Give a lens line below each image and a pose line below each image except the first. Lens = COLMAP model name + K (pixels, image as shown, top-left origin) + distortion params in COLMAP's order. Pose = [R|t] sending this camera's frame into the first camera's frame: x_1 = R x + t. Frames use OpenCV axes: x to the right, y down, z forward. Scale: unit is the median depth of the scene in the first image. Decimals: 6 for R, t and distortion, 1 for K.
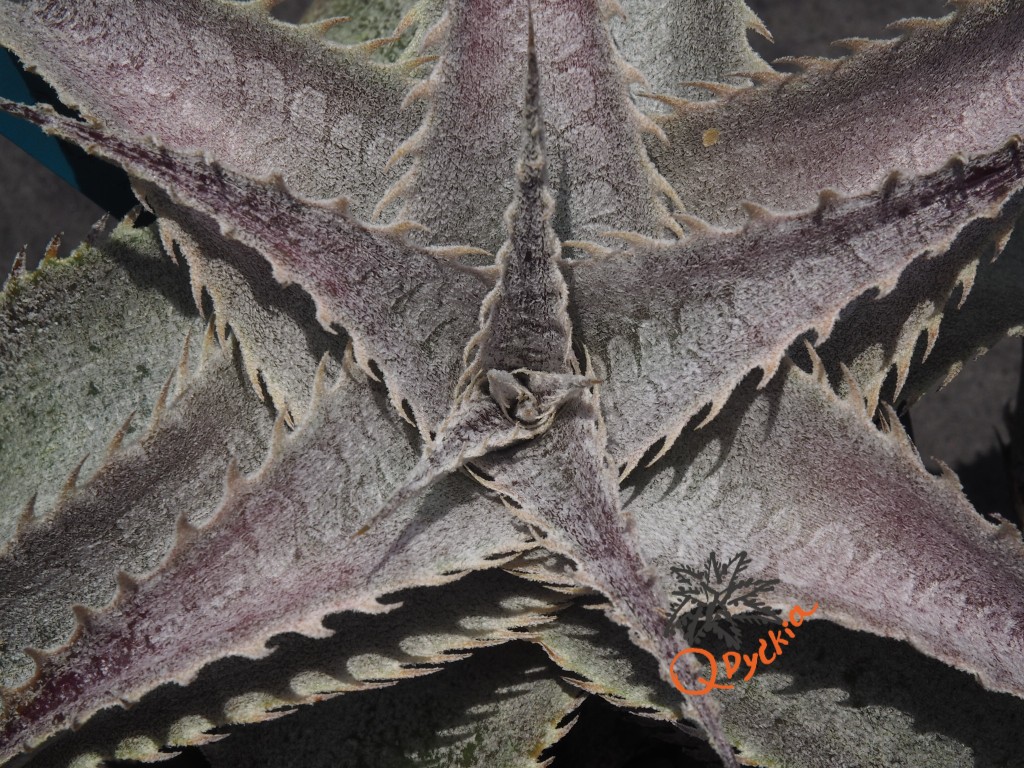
lens RADIAL K [[2538.6, 0, 529.9], [0, 2538.6, 404.3], [0, 0, 1]] dist [0.092131, 0.000000]
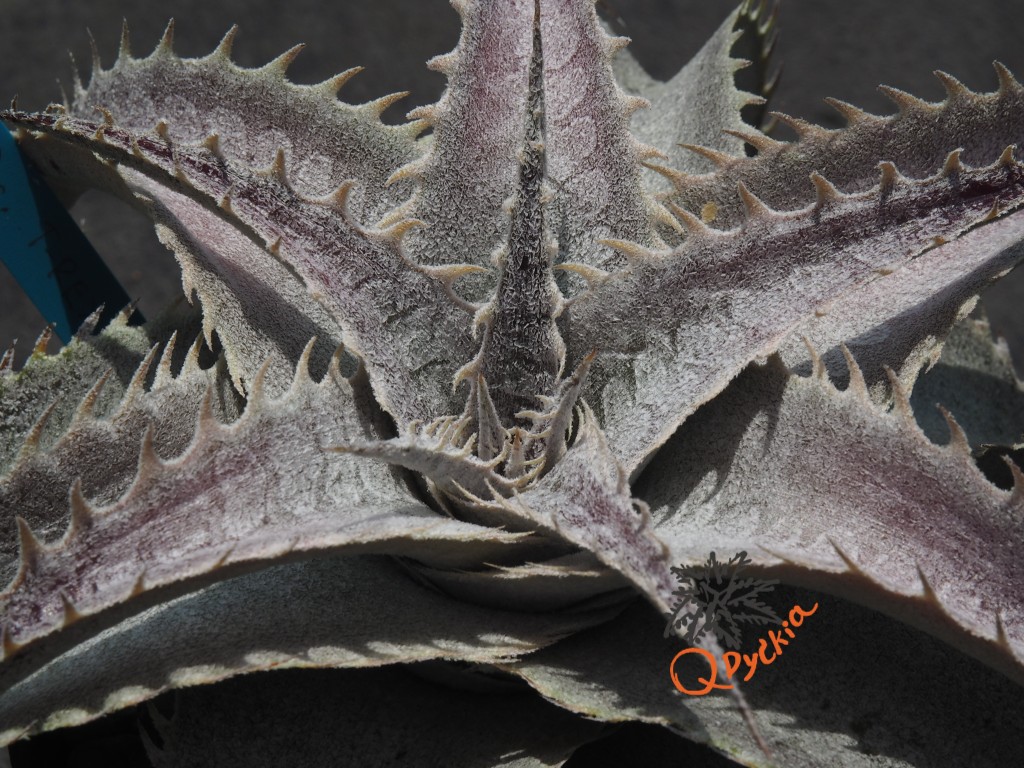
lens RADIAL K [[2538.6, 0, 536.1], [0, 2538.6, 406.9], [0, 0, 1]] dist [0.092131, 0.000000]
pose [[0.999139, 0.040671, -0.008176, 0.014032], [-0.039709, 0.880589, -0.472215, 0.453676], [-0.012005, 0.472133, 0.881445, 0.149749]]
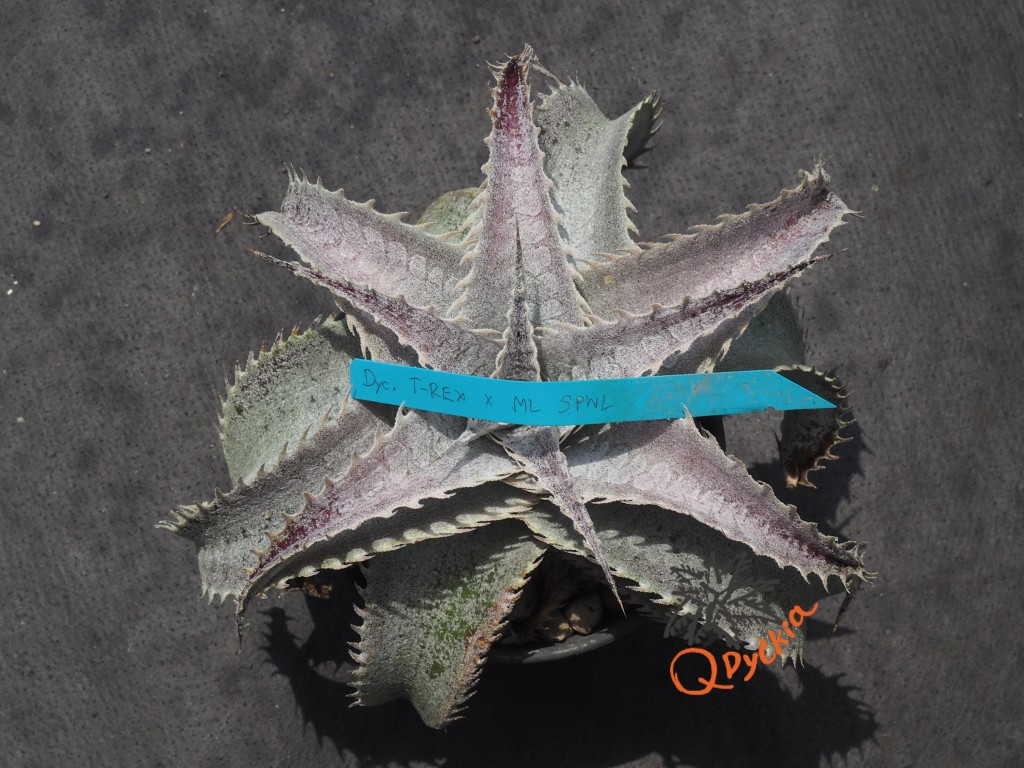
lens RADIAL K [[1903.3, 0, 512.9], [0, 1903.3, 384.7], [0, 0, 1]] dist [0.087165, 0.000000]
pose [[0.998539, 0.011979, -0.052695, 0.078125], [-0.014793, 0.998466, -0.053347, 0.068239], [0.051975, 0.054049, 0.997185, -0.581387]]
